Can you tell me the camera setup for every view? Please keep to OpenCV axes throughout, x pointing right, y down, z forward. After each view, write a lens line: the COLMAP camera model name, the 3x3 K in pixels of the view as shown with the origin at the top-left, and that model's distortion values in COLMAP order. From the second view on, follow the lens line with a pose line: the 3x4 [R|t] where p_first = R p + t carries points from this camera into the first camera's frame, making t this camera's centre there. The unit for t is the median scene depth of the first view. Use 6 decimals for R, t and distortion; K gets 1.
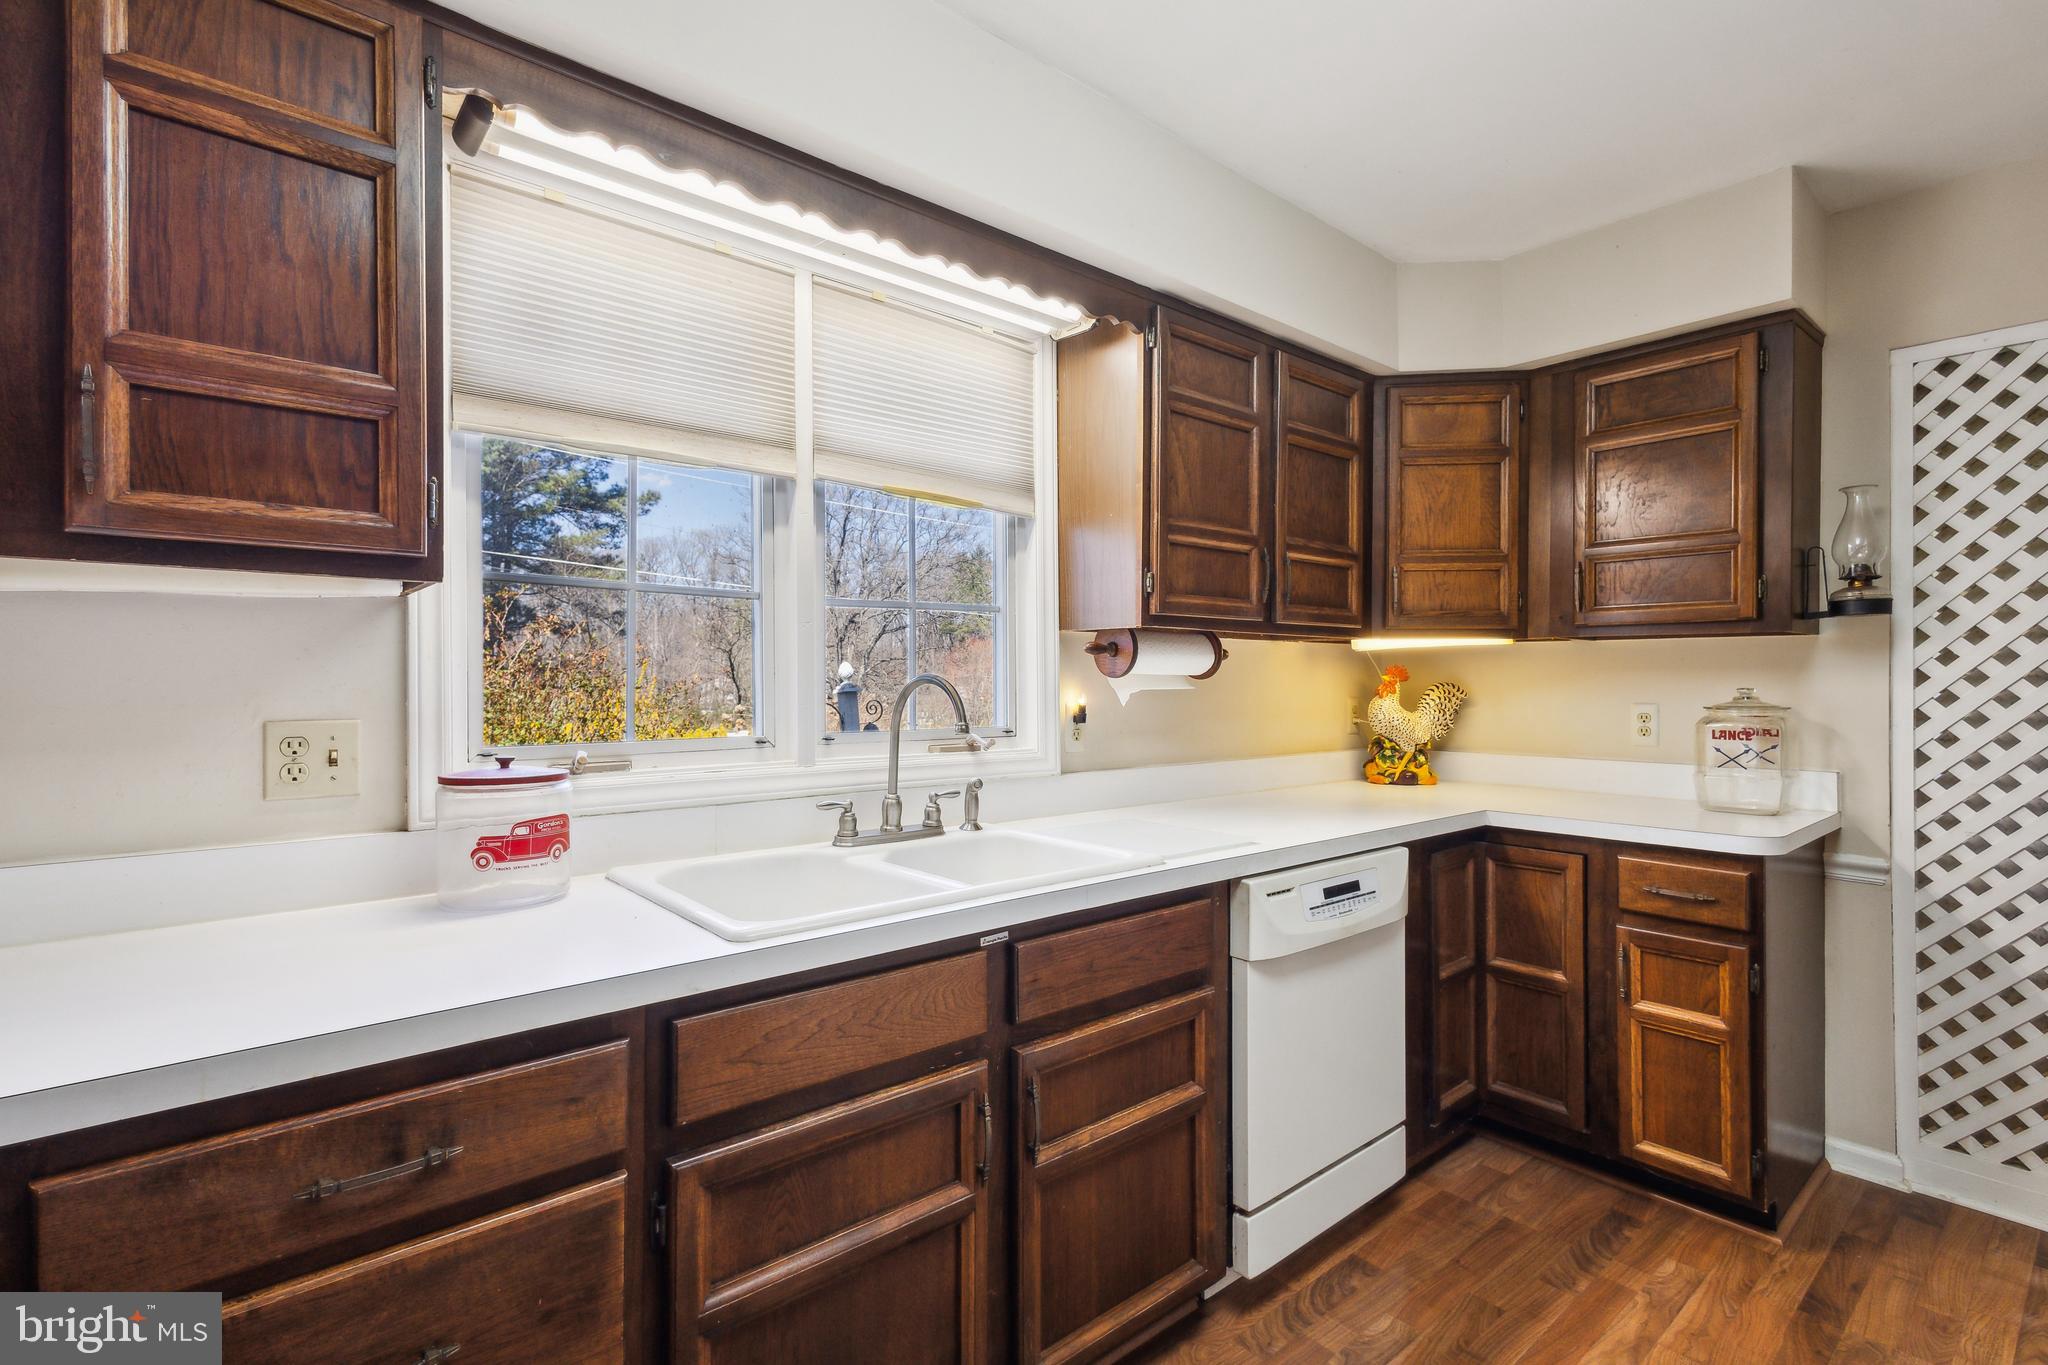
lens RADIAL K [[954.8, 0, 1029.5], [0, 954.8, 677.4], [0, 0, 1]] dist [0.014767, -0.001563]
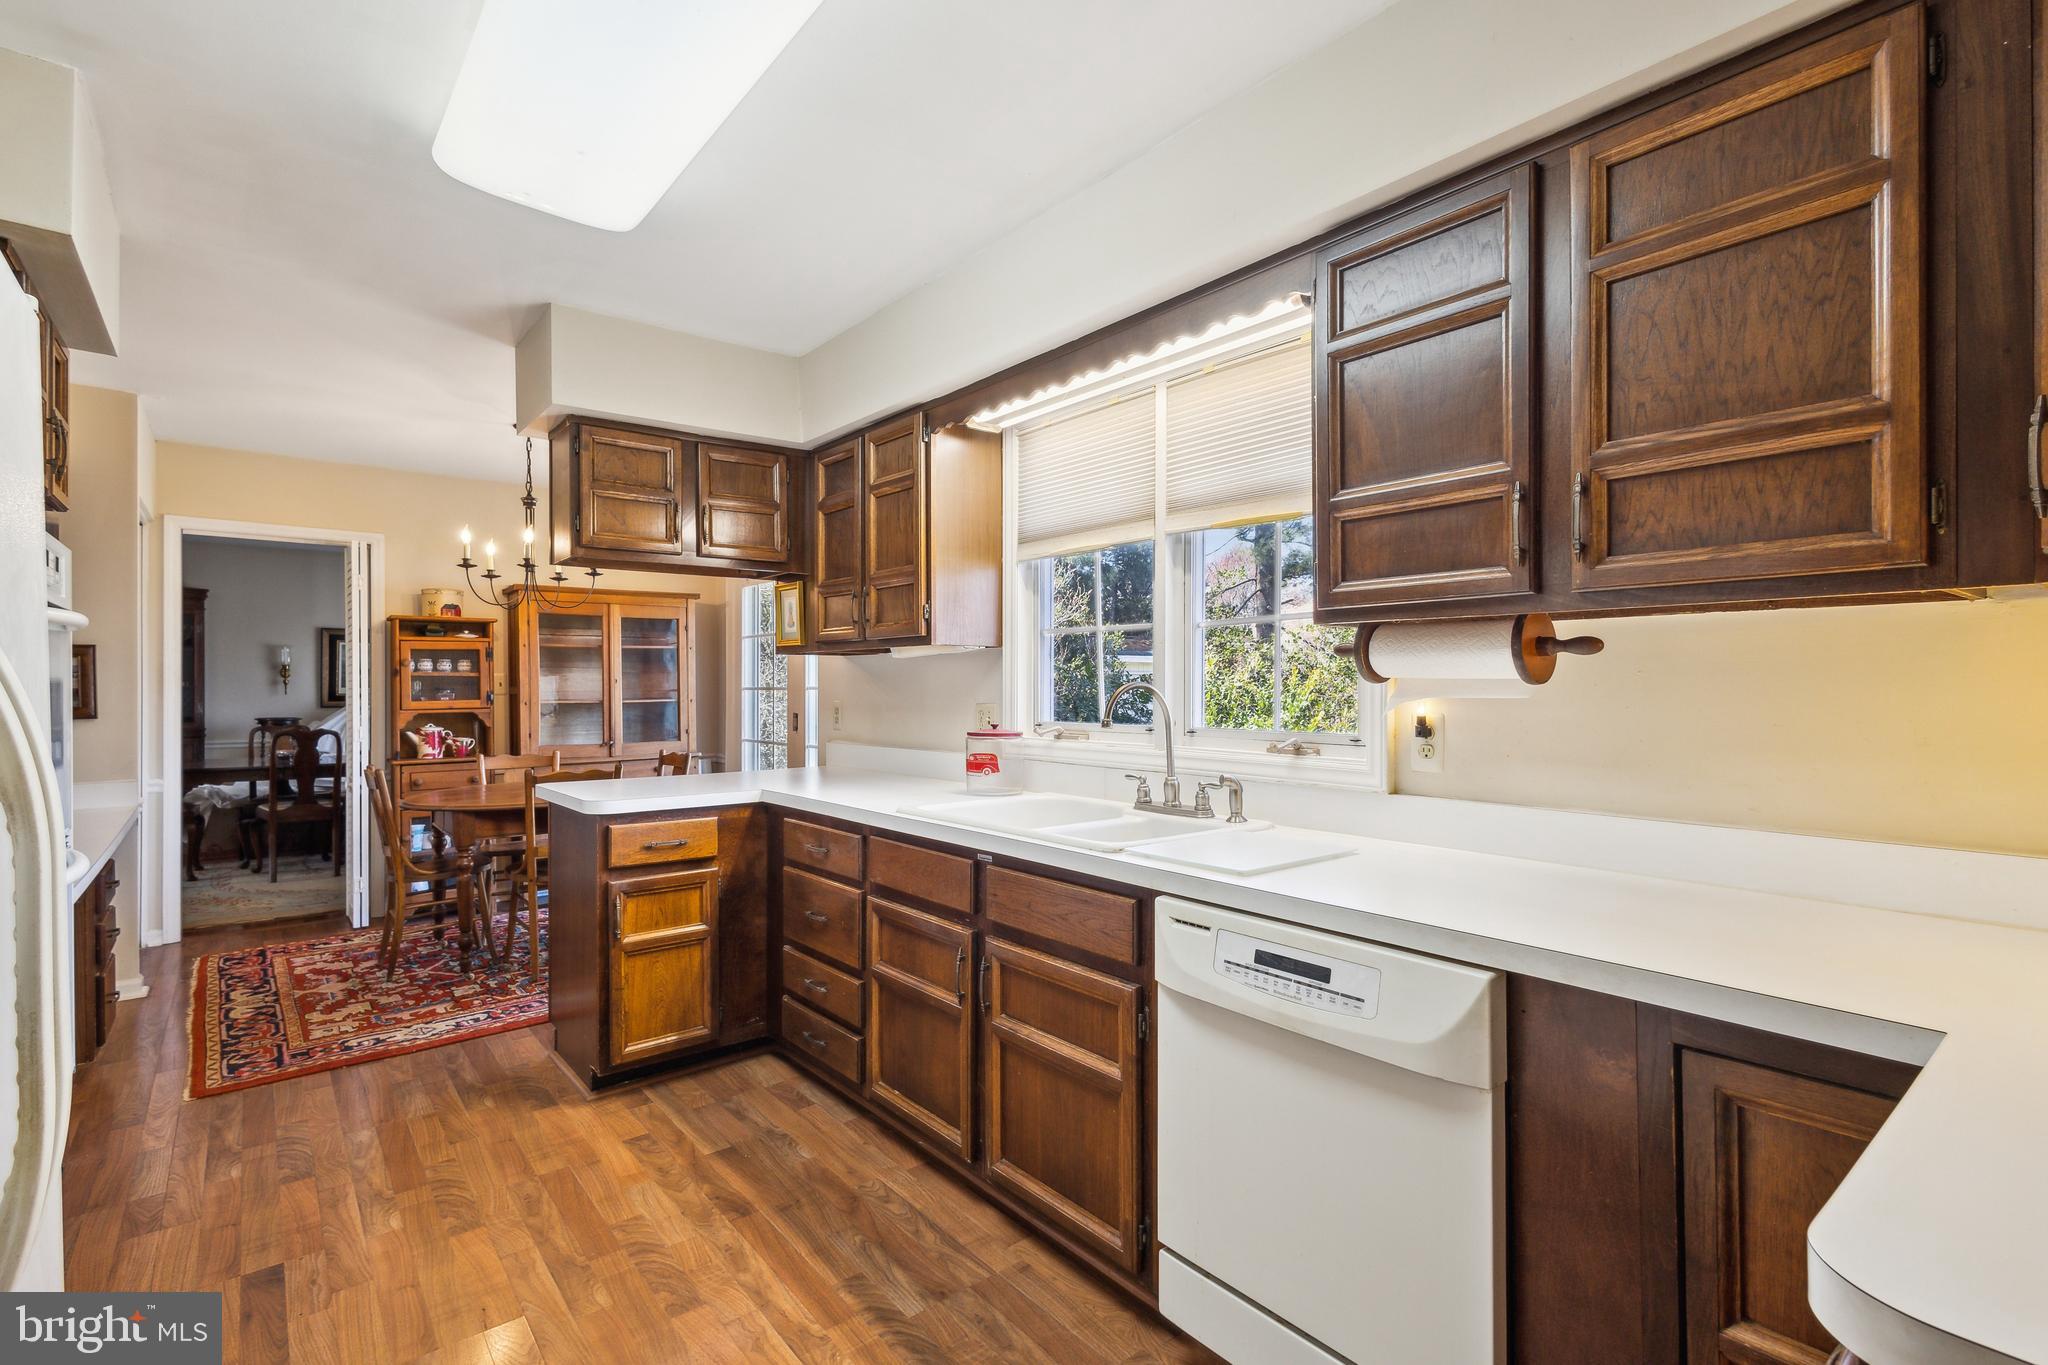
lens RADIAL K [[954.8, 0, 1024.7], [0, 954.8, 690.4], [0, 0, 1]] dist [0.014767, -0.001563]
pose [[-0.023799, 0.005952, -0.999699, 1.129011], [0.005182, 0.999970, 0.005831, 0.000067], [0.999703, -0.005041, -0.023829, 0.845695]]
